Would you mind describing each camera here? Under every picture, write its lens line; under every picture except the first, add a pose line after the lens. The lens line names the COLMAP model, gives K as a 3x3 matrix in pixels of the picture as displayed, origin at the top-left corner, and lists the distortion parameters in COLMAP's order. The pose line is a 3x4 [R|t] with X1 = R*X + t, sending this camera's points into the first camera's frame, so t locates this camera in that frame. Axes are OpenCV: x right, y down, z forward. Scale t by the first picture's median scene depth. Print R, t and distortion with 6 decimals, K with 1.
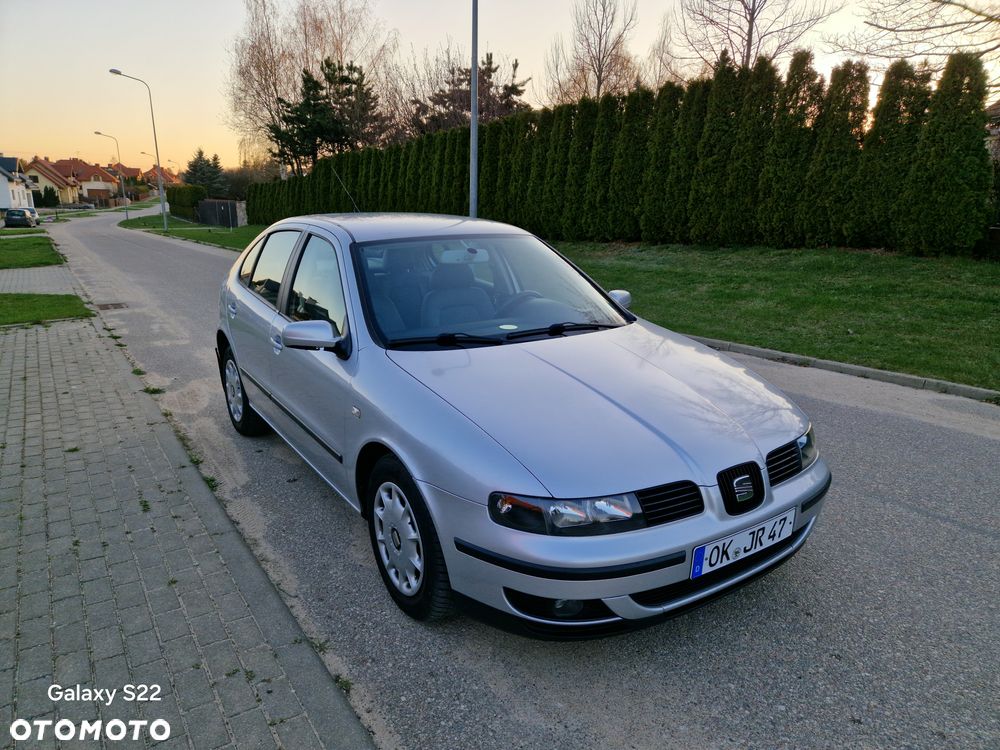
lens RADIAL K [[665.1, 0, 504.9], [0, 665.1, 384.3], [0, 0, 1]] dist [0.087302, -0.076833]
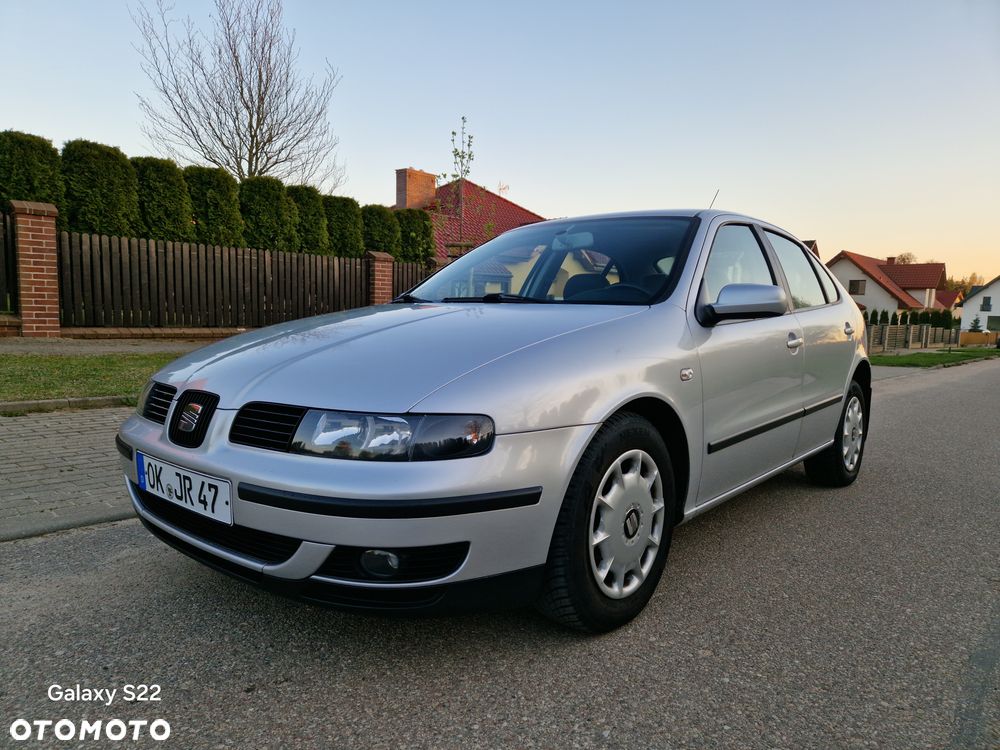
lens RADIAL K [[666.0, 0, 494.5], [0, 666.0, 383.9], [0, 0, 1]] dist [0.082259, -0.073653]
pose [[0.260472, 0.098456, -0.960448, 0.229566], [-0.274526, 0.961278, 0.024090, -0.000869], [0.925629, 0.257394, 0.277415, 0.206054]]
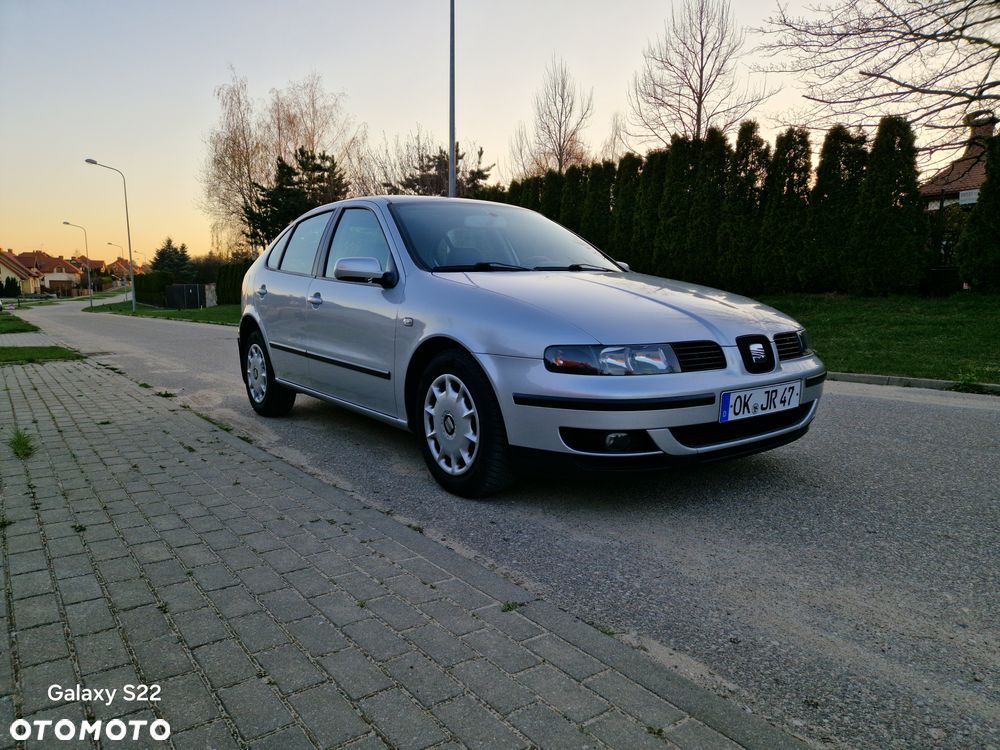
lens RADIAL K [[666.2, 0, 497.0], [0, 666.2, 386.0], [0, 0, 1]] dist [0.083403, -0.072746]
pose [[0.998917, -0.015799, 0.043758, -0.027523], [0.021080, 0.992184, -0.122987, 0.064311], [-0.041473, 0.123776, 0.991443, -0.023929]]
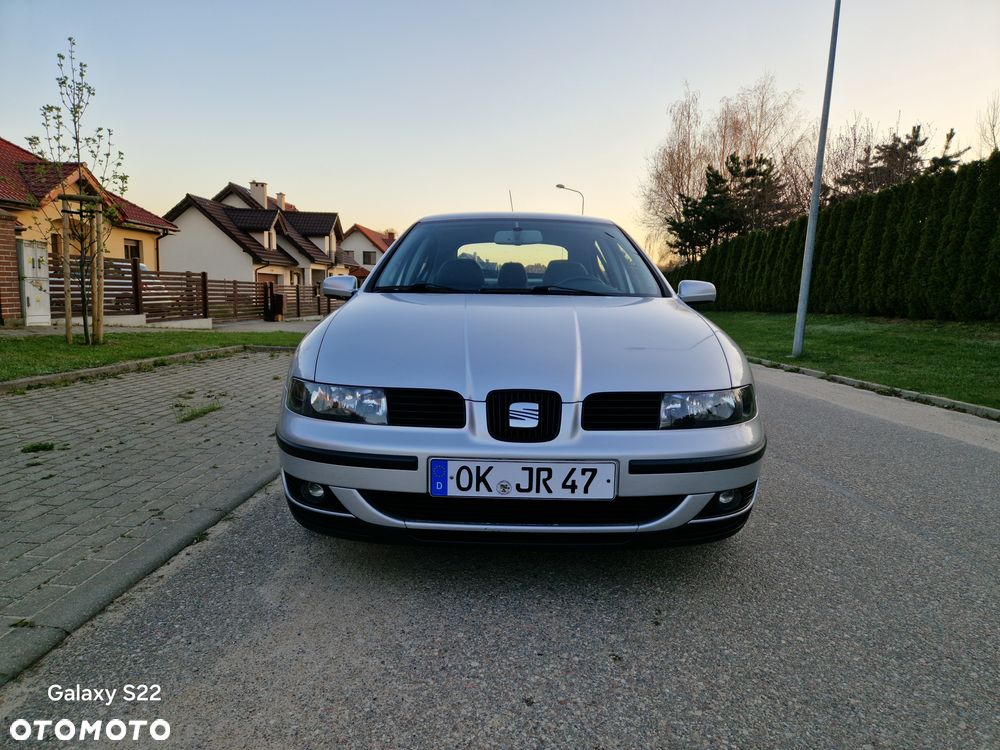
lens RADIAL K [[663.9, 0, 503.0], [0, 663.9, 389.3], [0, 0, 1]] dist [0.081949, -0.072347]
pose [[0.825011, 0.094175, -0.557215, 0.150338], [-0.166352, 0.982800, -0.080197, 0.036494], [0.540078, 0.158857, 0.826487, 0.051270]]
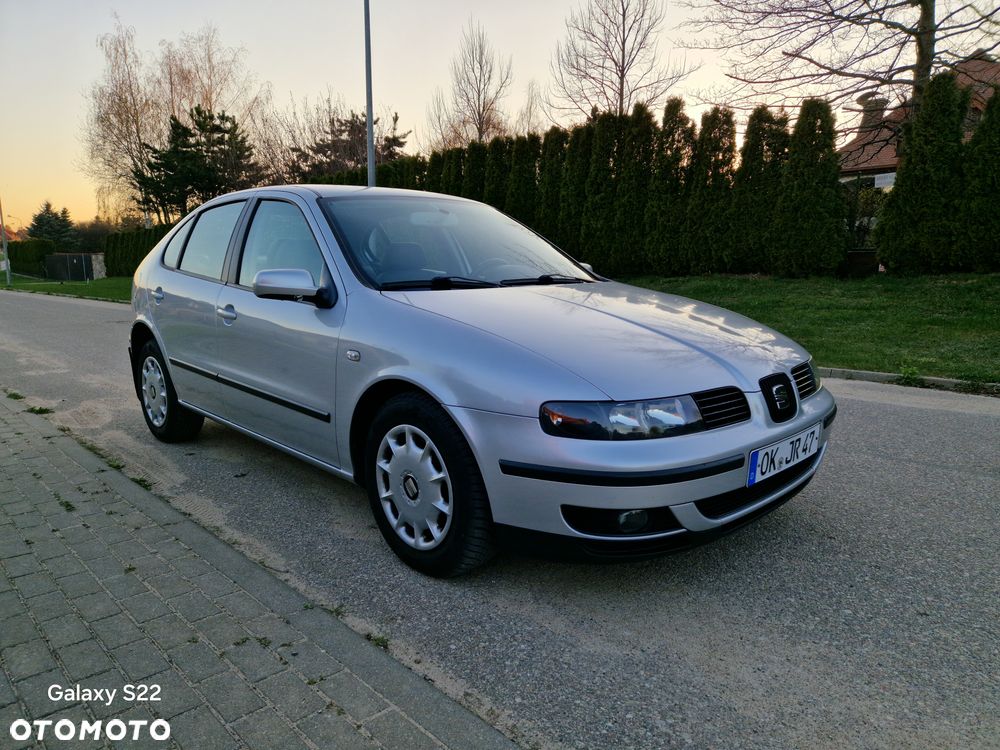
lens RADIAL K [[665.8, 0, 503.1], [0, 665.8, 379.1], [0, 0, 1]] dist [0.081609, -0.069648]
pose [[0.984251, -0.038907, 0.172443, -0.040021], [0.053860, 0.995102, -0.082895, 0.035237], [-0.168373, 0.090877, 0.981525, 0.018508]]
